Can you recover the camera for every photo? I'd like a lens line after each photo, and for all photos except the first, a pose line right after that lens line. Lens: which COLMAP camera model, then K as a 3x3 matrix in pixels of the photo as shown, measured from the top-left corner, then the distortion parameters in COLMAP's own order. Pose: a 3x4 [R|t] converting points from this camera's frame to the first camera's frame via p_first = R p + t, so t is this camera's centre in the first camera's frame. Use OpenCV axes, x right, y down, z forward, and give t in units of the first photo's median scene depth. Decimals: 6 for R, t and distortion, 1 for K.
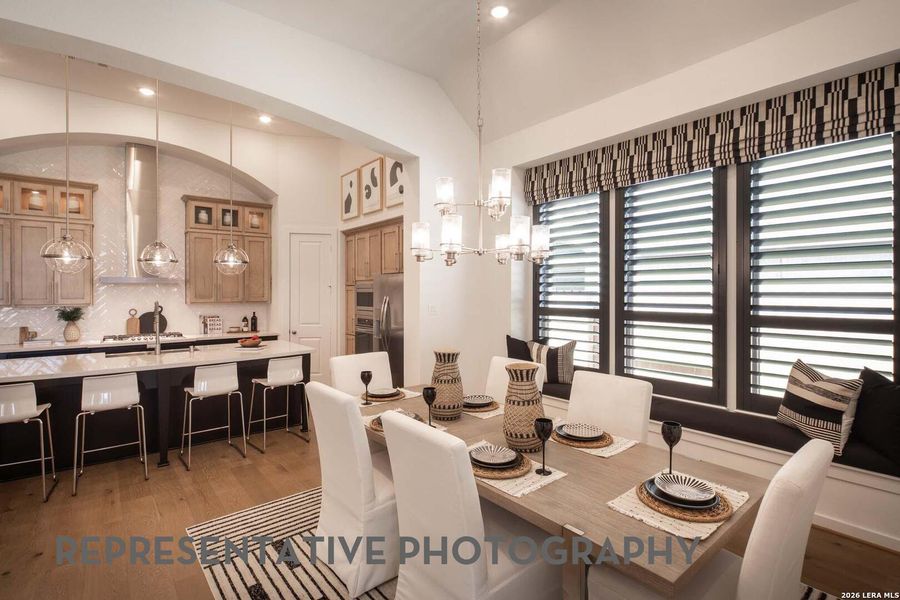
lens RADIAL K [[439.4, 0, 462.5], [0, 439.4, 289.8], [0, 0, 1]] dist [0.005549, -0.003909]
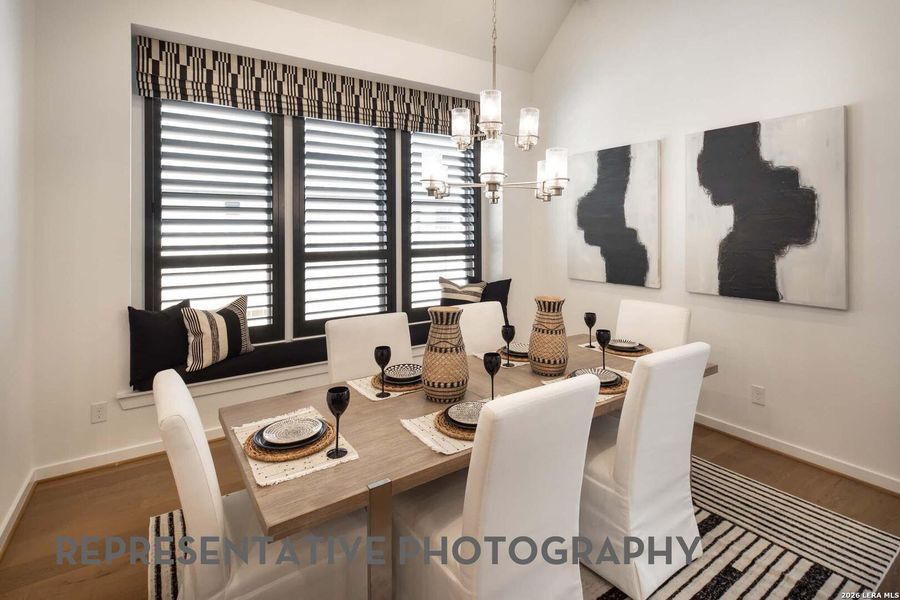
lens RADIAL K [[439.4, 0, 453.7], [0, 439.4, 232.4], [0, 0, 1]] dist [0.005549, -0.003909]
pose [[0.102569, -0.005360, 0.994711, -0.398147], [0.002765, 0.999983, 0.005104, 0.001759], [-0.994722, 0.002227, 0.102582, 0.458765]]
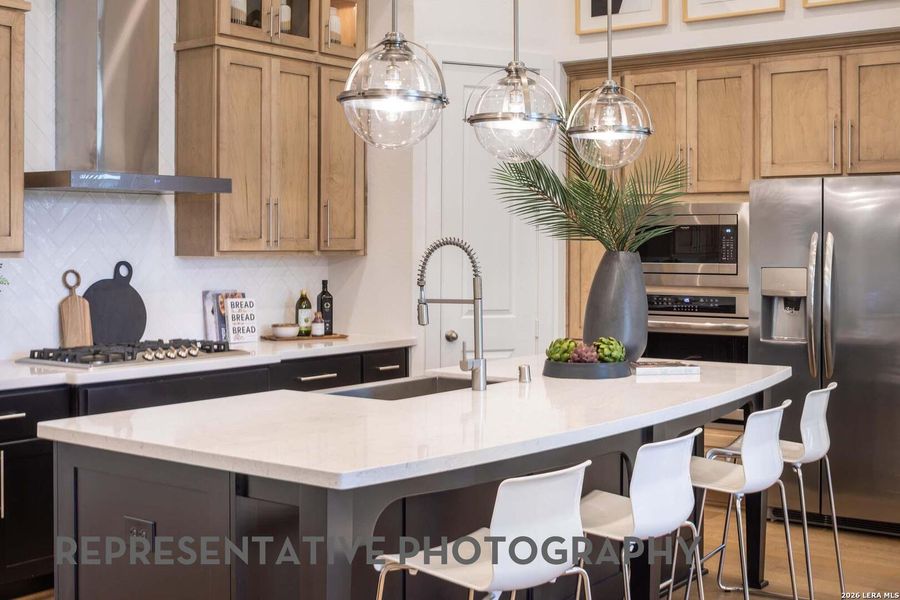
lens RADIAL K [[1156.4, 0, 452.0], [0, 1156.4, 239.0], [0, 0, 1]] dist [-0.058577, 0.000000]
pose [[0.967851, 0.003201, 0.251502, -0.762945], [-0.002745, 0.999994, -0.002162, 0.023116], [-0.251508, 0.001402, 0.967854, 0.096007]]
